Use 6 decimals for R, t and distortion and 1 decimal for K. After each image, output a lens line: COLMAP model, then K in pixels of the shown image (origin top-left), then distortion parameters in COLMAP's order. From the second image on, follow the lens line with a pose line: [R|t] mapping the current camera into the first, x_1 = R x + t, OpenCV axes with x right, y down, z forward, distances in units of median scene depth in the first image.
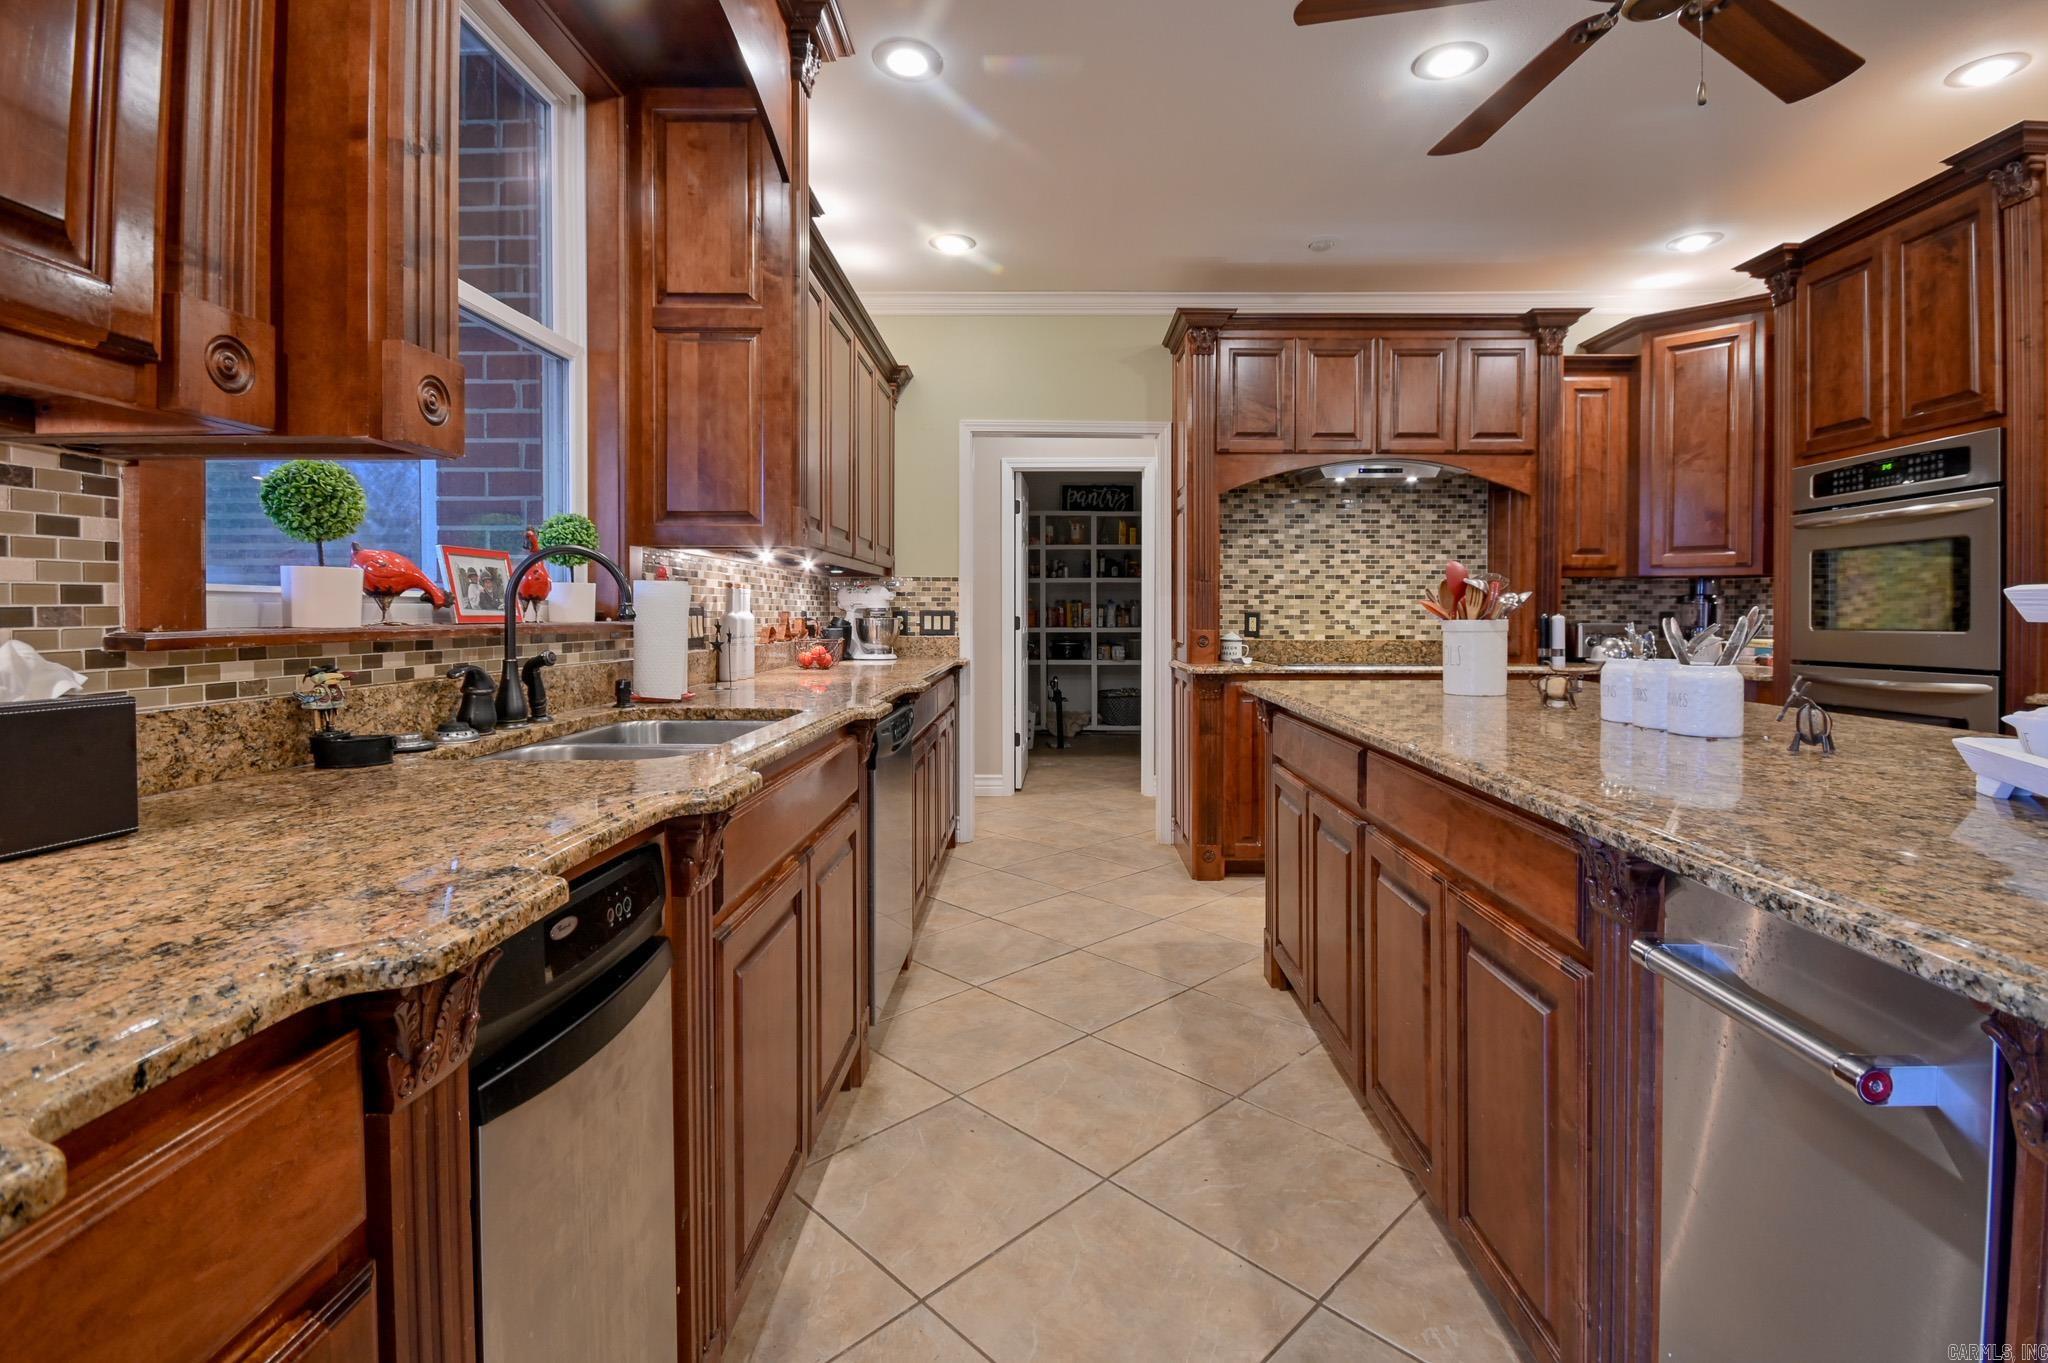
lens RADIAL K [[947.1, 0, 1050.2], [0, 947.1, 625.1], [0, 0, 1]] dist [-0.005546, -0.000380]
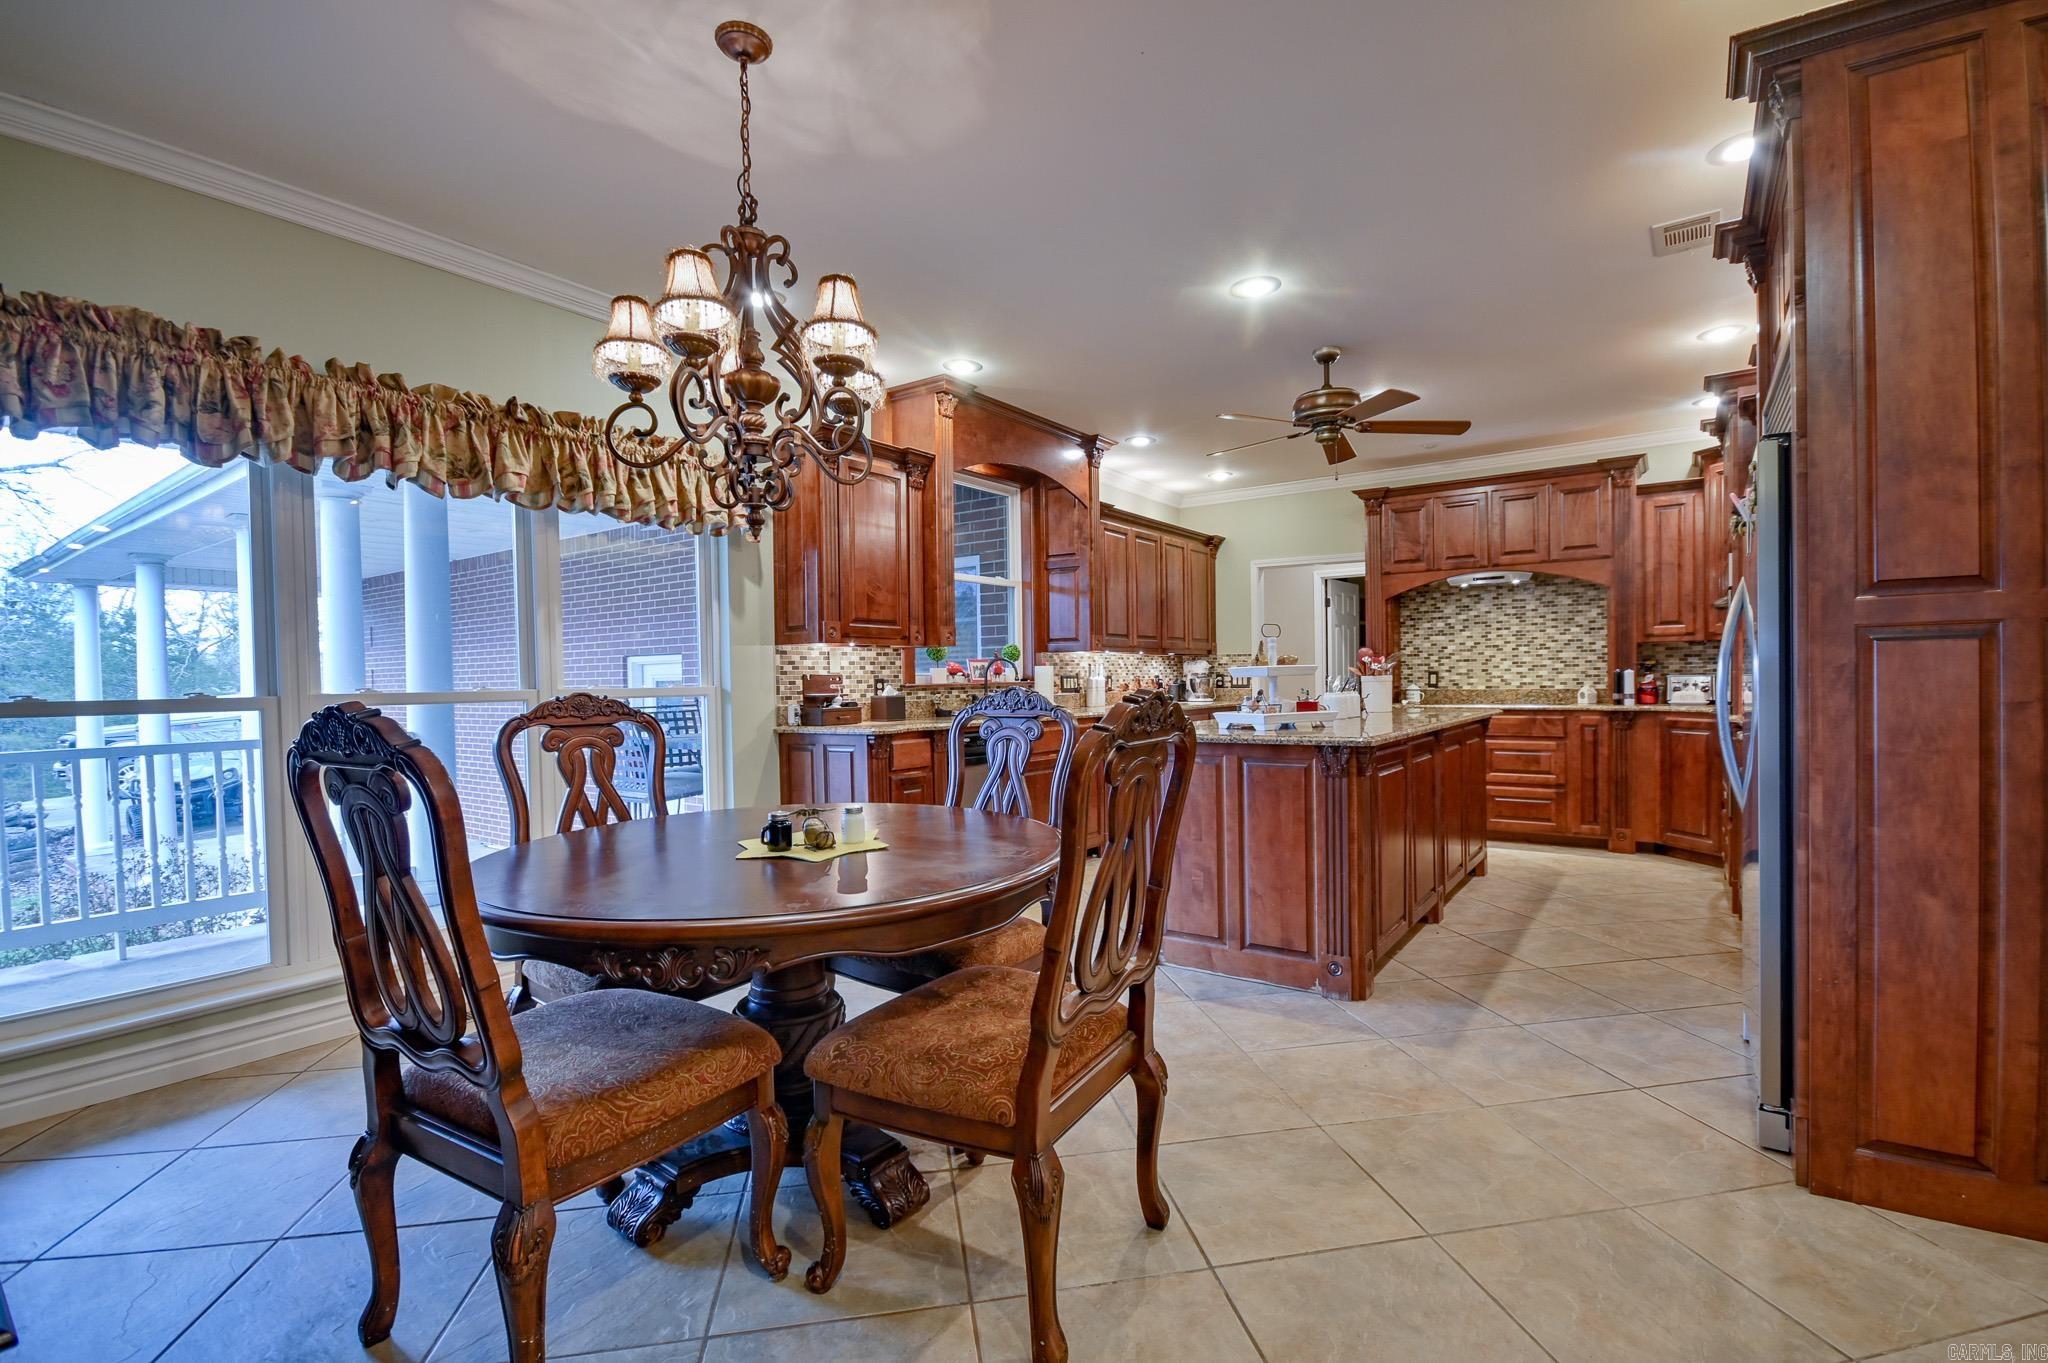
lens RADIAL K [[970.1, 0, 1027.1], [0, 970.1, 689.6], [0, 0, 1]] dist [0.000238, 0.000008]
pose [[0.808778, -0.006792, -0.588076, 0.652393], [0.008852, 0.999961, 0.000625, 0.010008], [0.588048, -0.005711, 0.808806, -0.703052]]
